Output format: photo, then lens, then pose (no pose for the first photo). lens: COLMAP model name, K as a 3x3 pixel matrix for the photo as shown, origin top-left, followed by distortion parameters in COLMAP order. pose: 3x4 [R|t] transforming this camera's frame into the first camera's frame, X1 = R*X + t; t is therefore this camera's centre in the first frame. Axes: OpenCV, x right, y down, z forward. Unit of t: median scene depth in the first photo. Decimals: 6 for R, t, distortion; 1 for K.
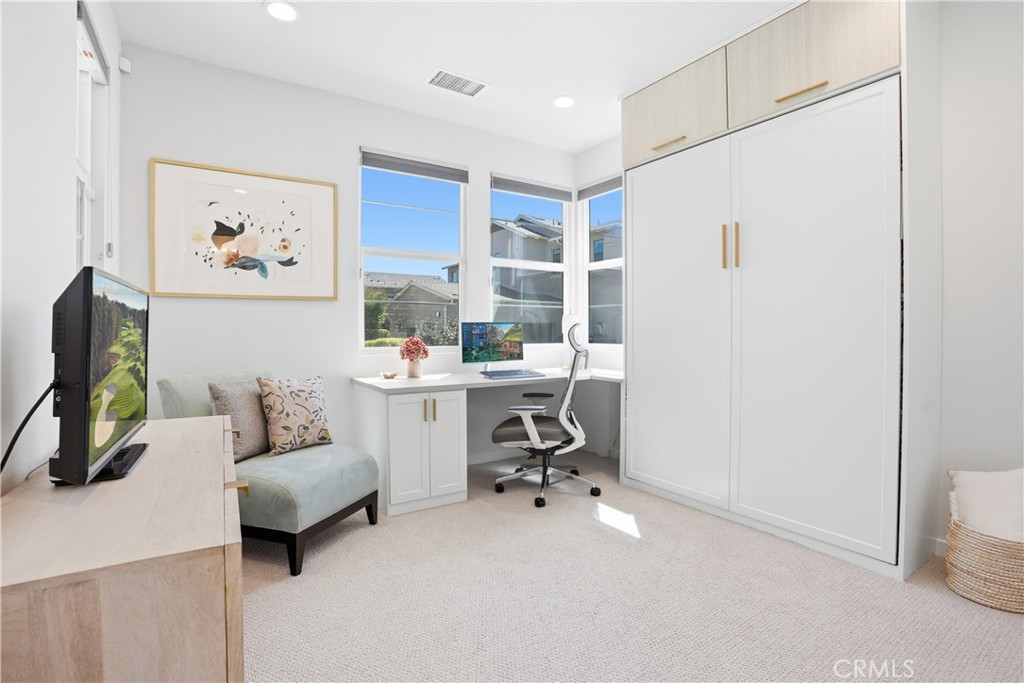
lens RADIAL K [[486.4, 0, 510.2], [0, 486.4, 342.0], [0, 0, 1]] dist [-0.032796, 0.001785]
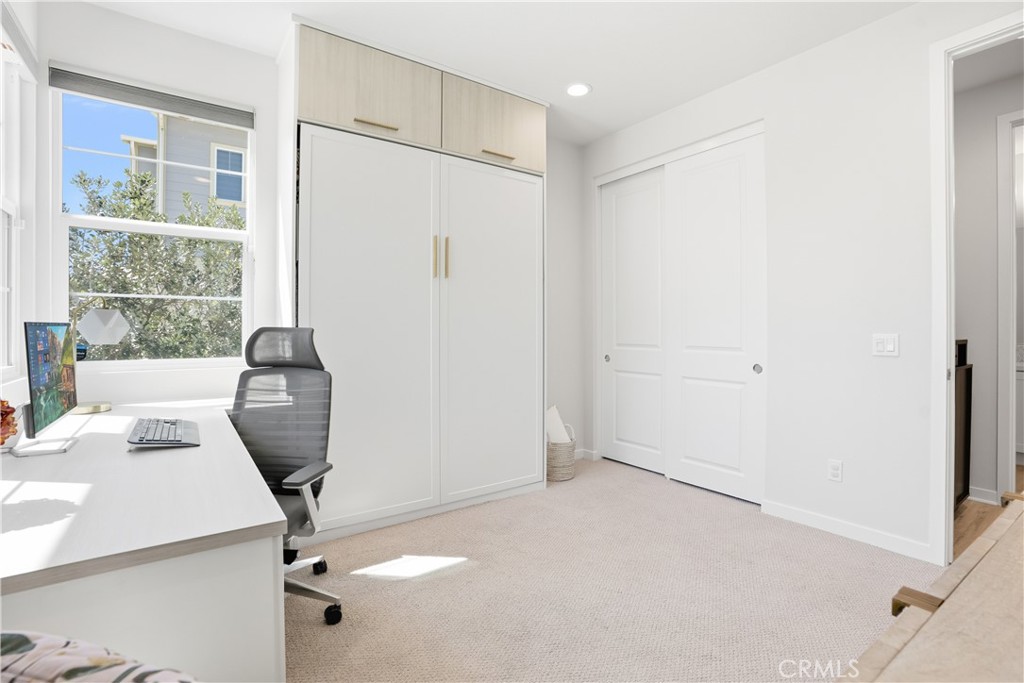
lens RADIAL K [[486.4, 0, 511.8], [0, 486.4, 331.3], [0, 0, 1]] dist [-0.032796, 0.001785]
pose [[-0.036607, -0.002447, 0.999327, -0.637507], [0.025102, 0.999679, 0.003367, -0.034034], [-0.999014, 0.025208, -0.036534, 0.892771]]
